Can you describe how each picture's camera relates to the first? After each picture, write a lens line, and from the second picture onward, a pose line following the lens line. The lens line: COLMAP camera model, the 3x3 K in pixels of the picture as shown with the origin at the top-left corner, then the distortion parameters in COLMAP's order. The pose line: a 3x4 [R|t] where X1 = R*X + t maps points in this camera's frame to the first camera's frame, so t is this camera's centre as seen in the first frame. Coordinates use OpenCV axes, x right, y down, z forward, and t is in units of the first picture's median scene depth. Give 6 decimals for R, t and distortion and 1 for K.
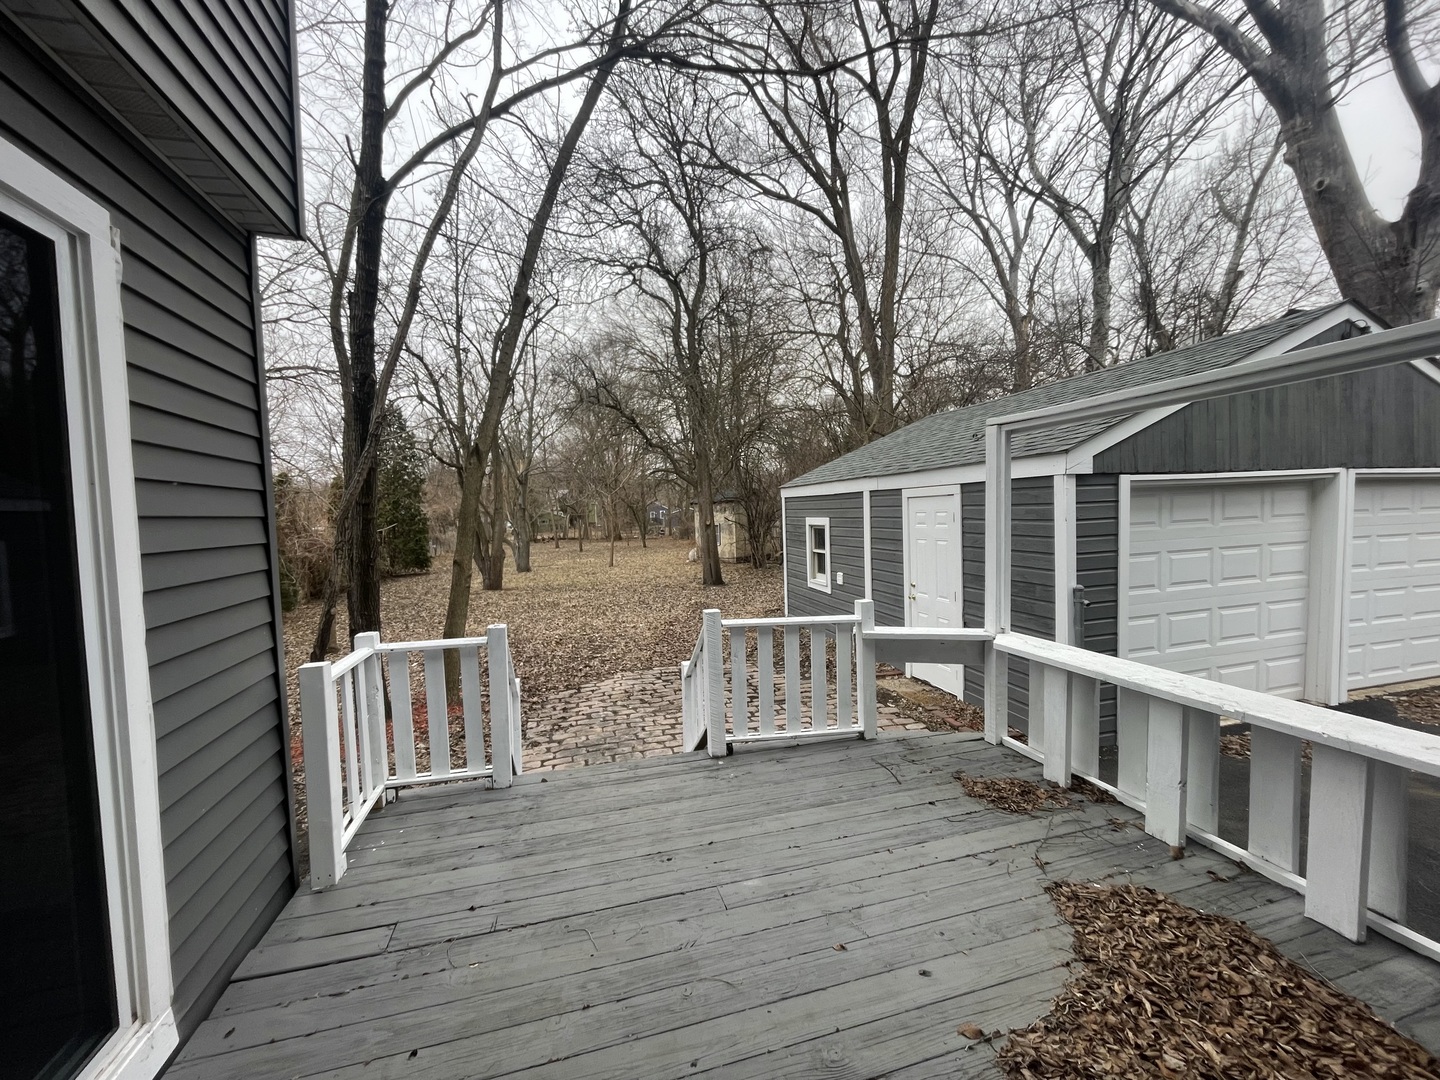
lens RADIAL K [[583.3, 0, 726.1], [0, 583.3, 543.3], [0, 0, 1]] dist [-0.001134, 0.000362]
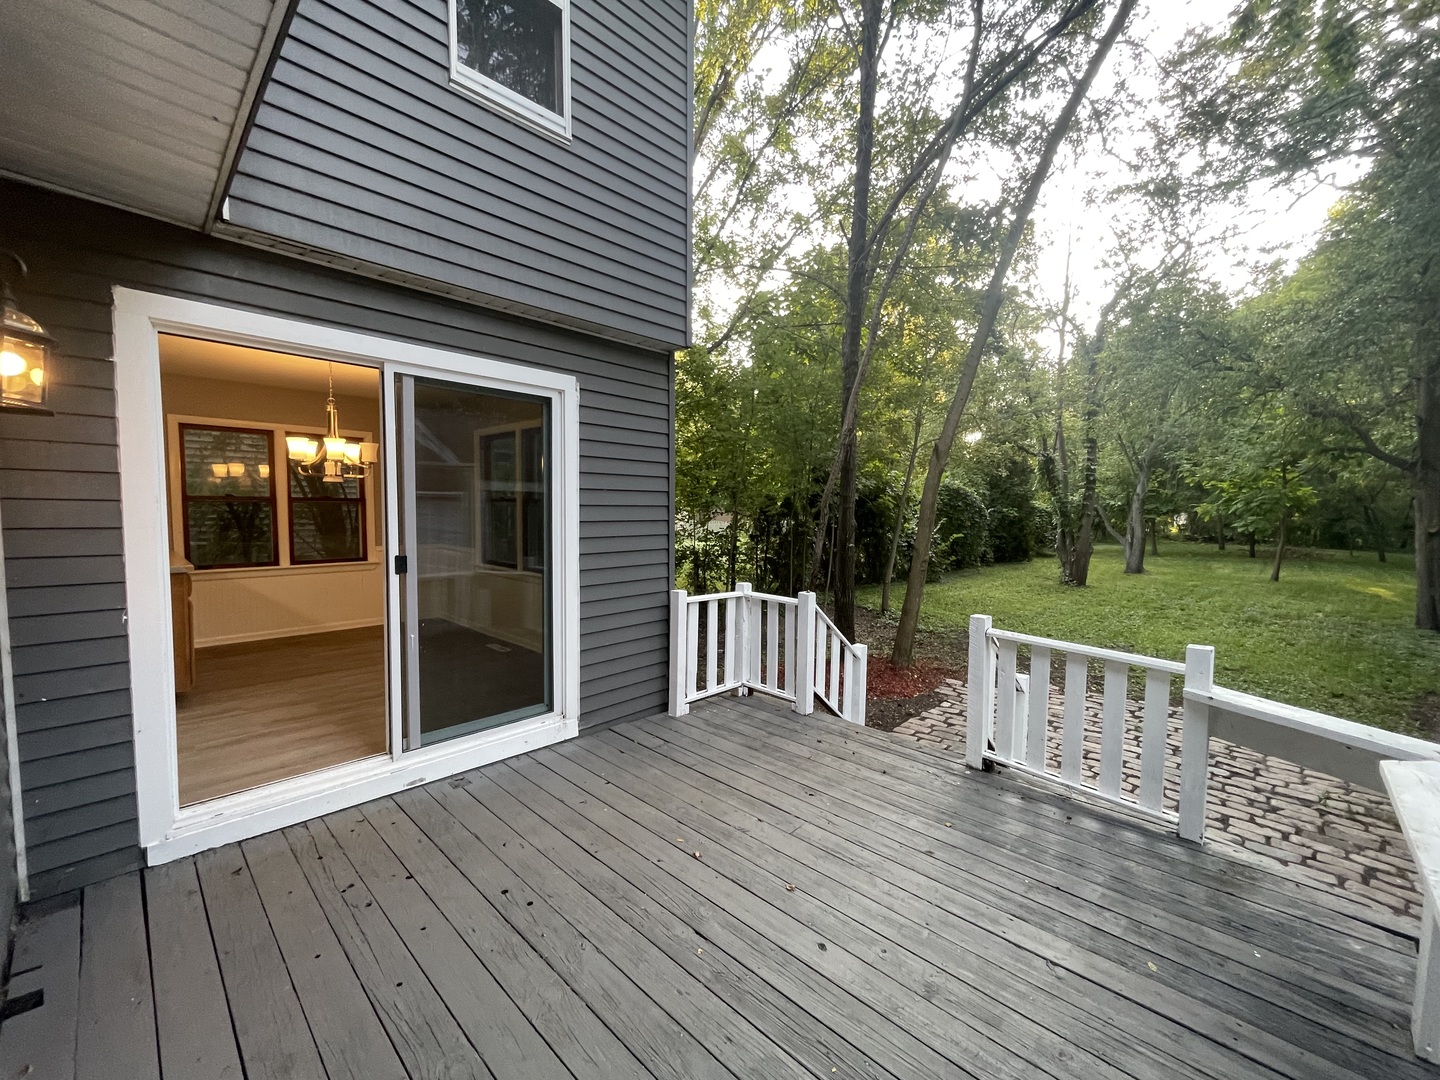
lens RADIAL K [[583.3, 0, 712.3], [0, 583.3, 551.9], [0, 0, 1]] dist [-0.001134, 0.000362]
pose [[0.493615, 0.097384, -0.864211, 0.313661], [-0.067420, 0.995005, 0.073614, -0.016916], [0.867063, 0.021928, 0.497715, 0.075580]]
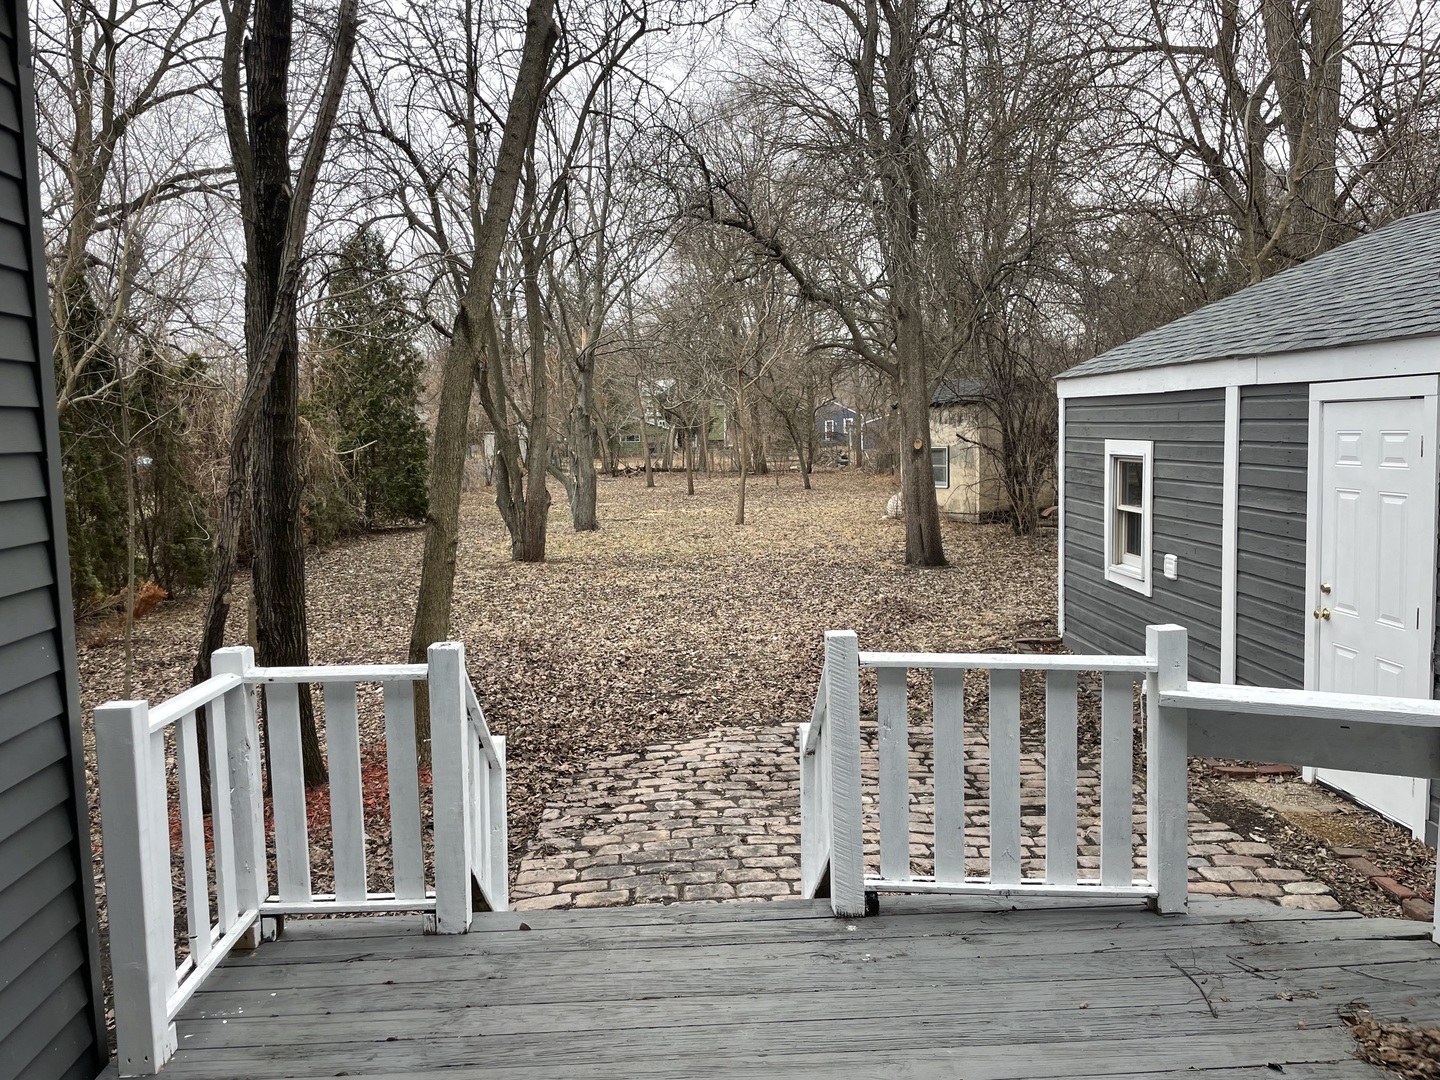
lens RADIAL K [[1099.1, 0, 720.8], [0, 1099.1, 540.4], [0, 0, 1]] dist [0.061829, -0.068266]
pose [[0.974490, 0.029041, -0.222543, 0.046555], [-0.016717, 0.998231, 0.057065, -0.011227], [0.223806, -0.051889, 0.973251, 0.020037]]
